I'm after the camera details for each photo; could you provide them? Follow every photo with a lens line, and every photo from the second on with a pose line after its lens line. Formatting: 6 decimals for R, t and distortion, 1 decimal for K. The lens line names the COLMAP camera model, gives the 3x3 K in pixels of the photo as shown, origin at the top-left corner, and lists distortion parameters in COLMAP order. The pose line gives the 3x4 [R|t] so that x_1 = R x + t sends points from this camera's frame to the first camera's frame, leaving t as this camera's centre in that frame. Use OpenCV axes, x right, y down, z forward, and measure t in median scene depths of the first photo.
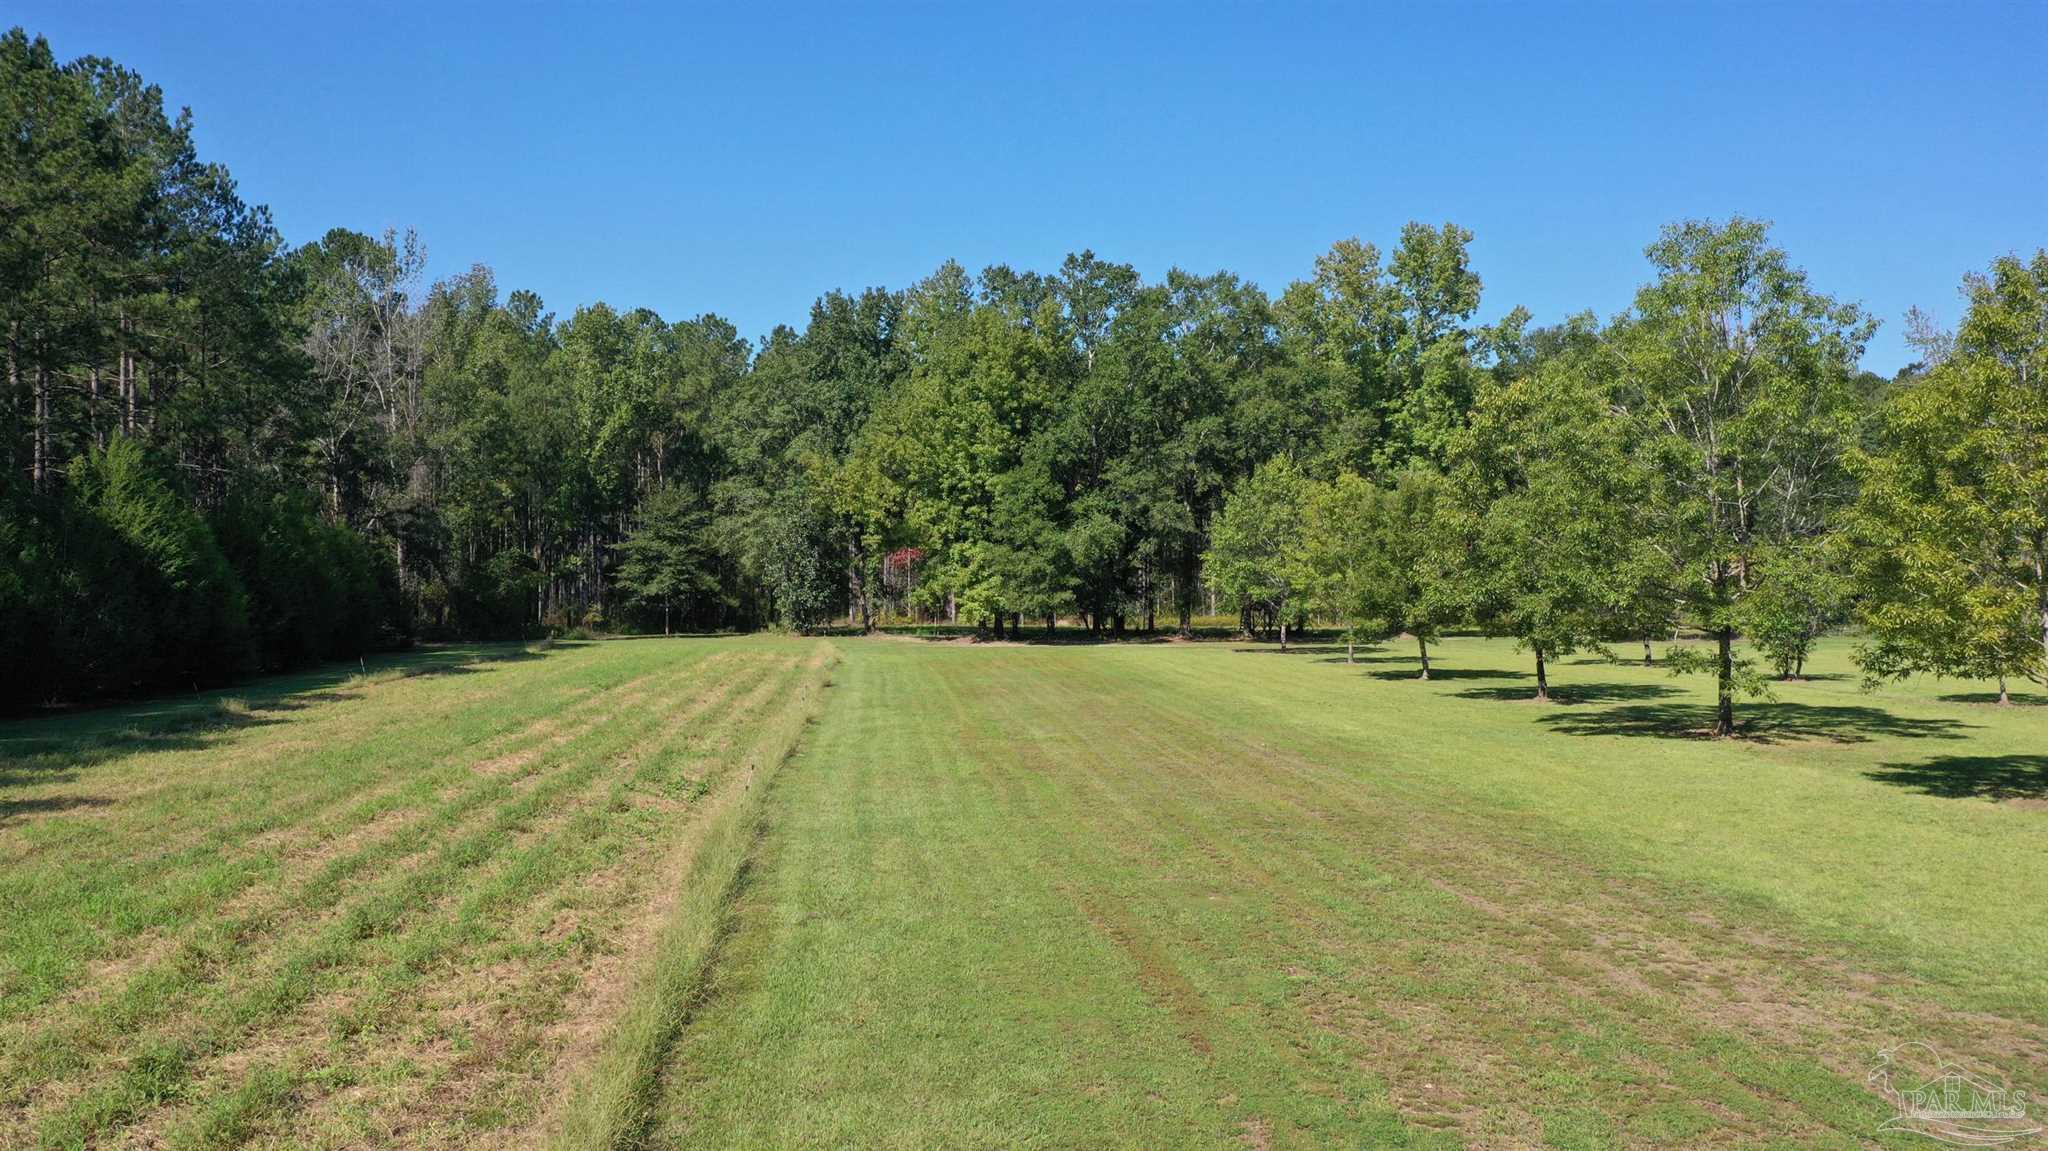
lens RADIAL K [[1638.6, 0, 1011.5], [0, 1638.6, 579.9], [0, 0, 1]] dist [0.017353, 0.017204]
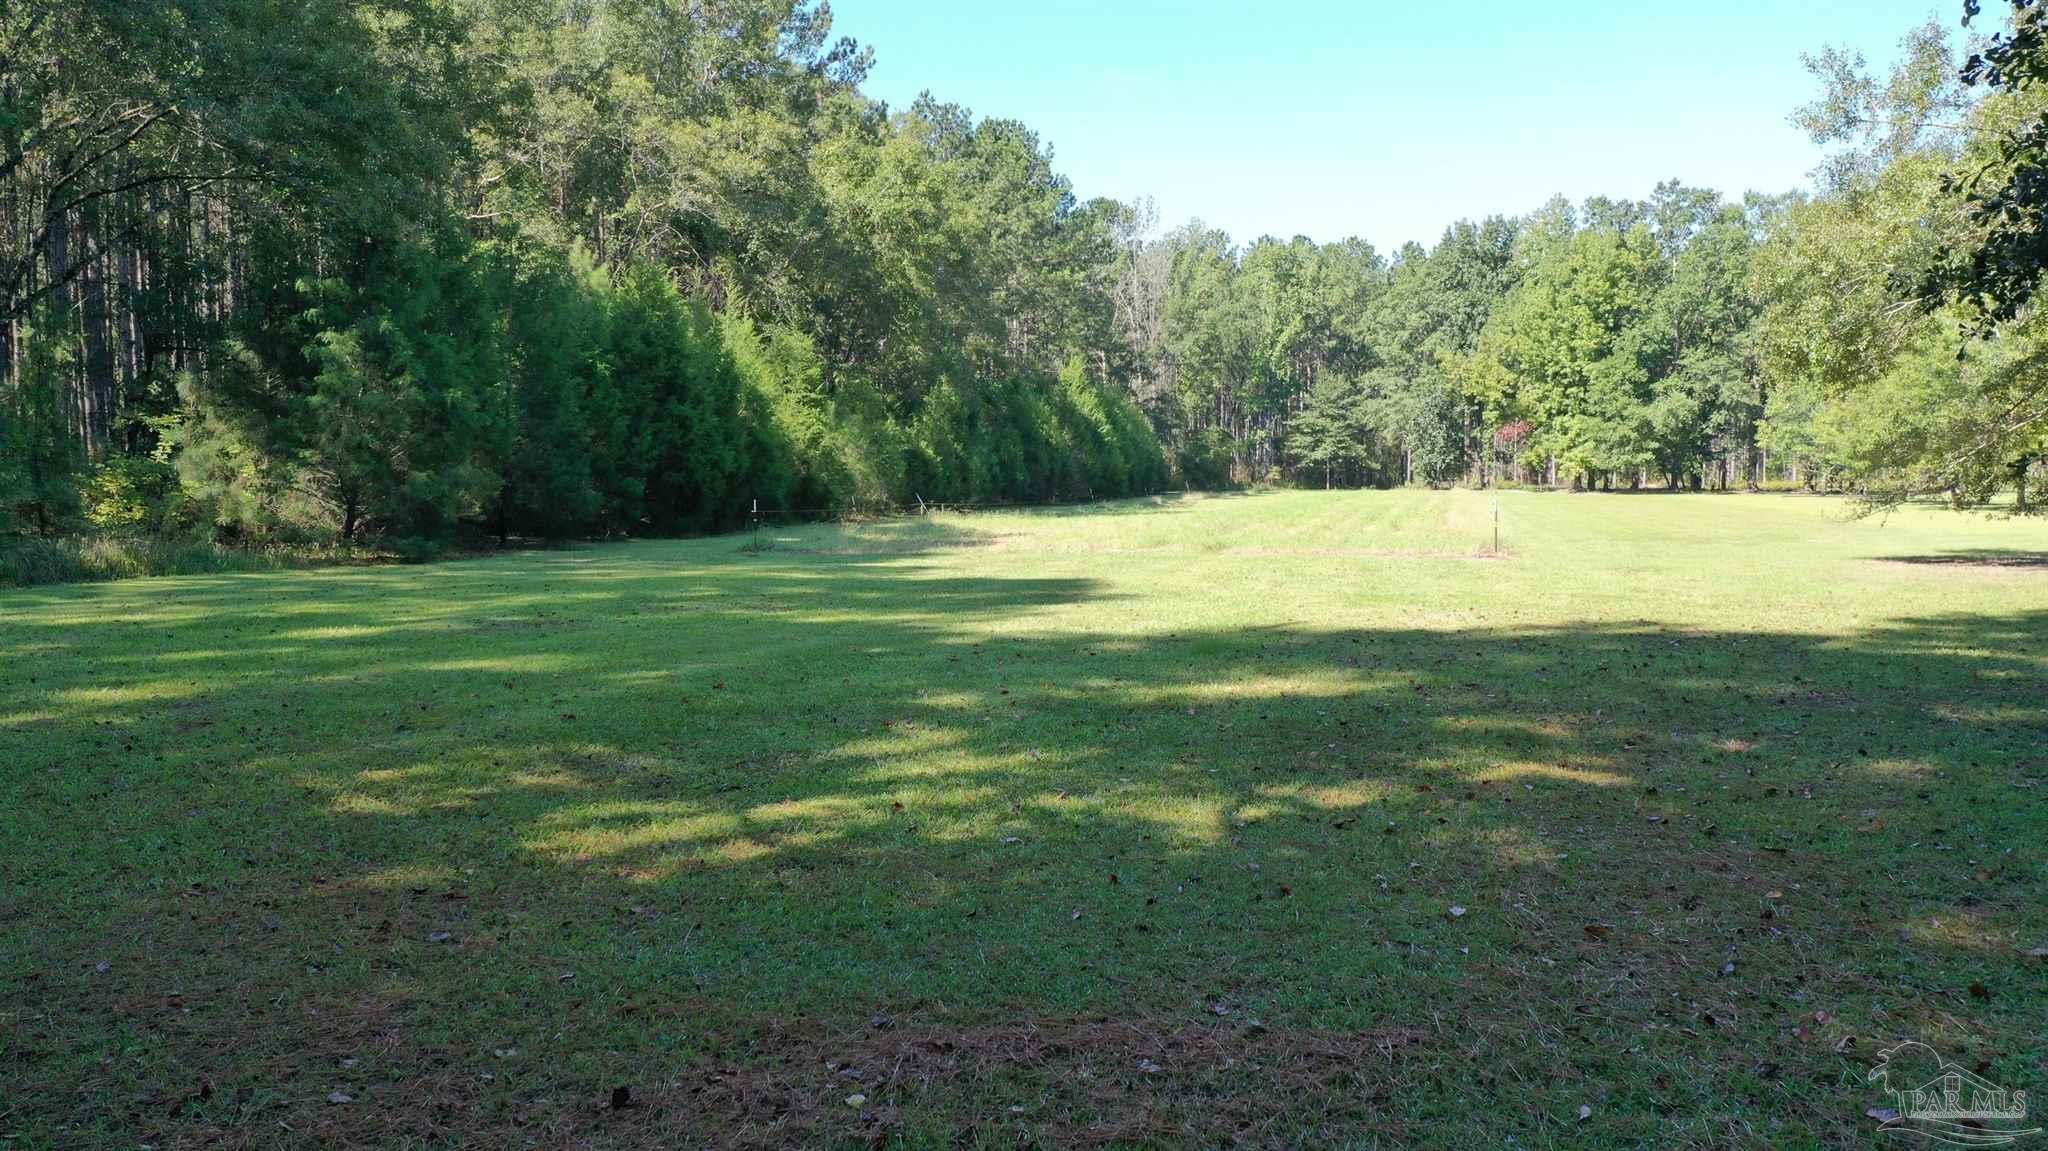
lens RADIAL K [[1638.6, 0, 1030.6], [0, 1638.6, 575.6], [0, 0, 1]] dist [0.017353, 0.017204]
pose [[0.942299, 0.020556, -0.334139, 0.009522], [0.001611, 0.997823, 0.065929, 0.016153], [0.334767, -0.062664, 0.940215, -0.355820]]
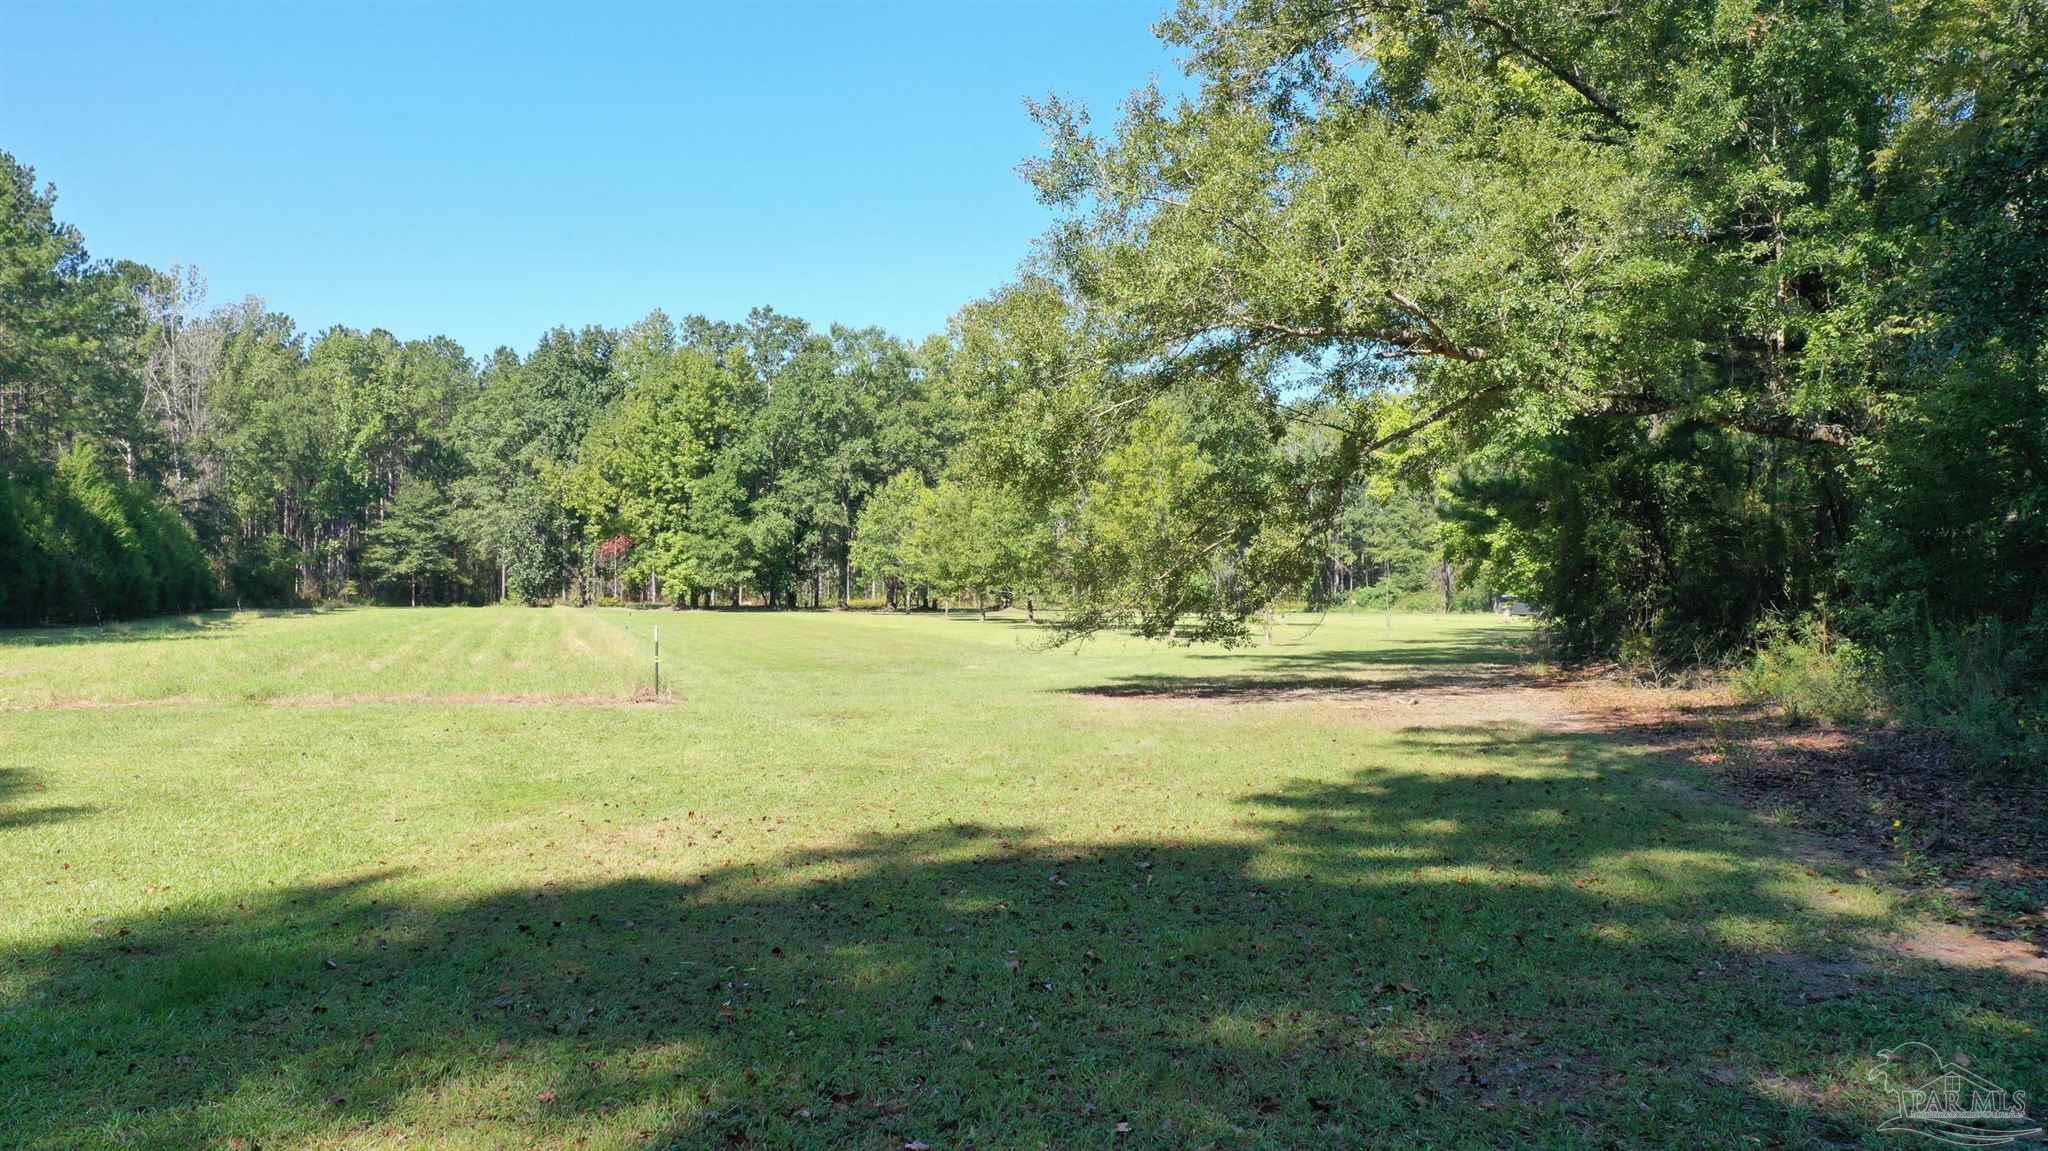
lens RADIAL K [[1638.6, 0, 1032.7], [0, 1638.6, 570.2], [0, 0, 1]] dist [0.017353, 0.017204]
pose [[0.980076, 0.008850, 0.198426, -0.003108], [-0.007108, 0.999930, -0.009493, 0.015953], [-0.198496, 0.007894, 0.980070, -0.292511]]
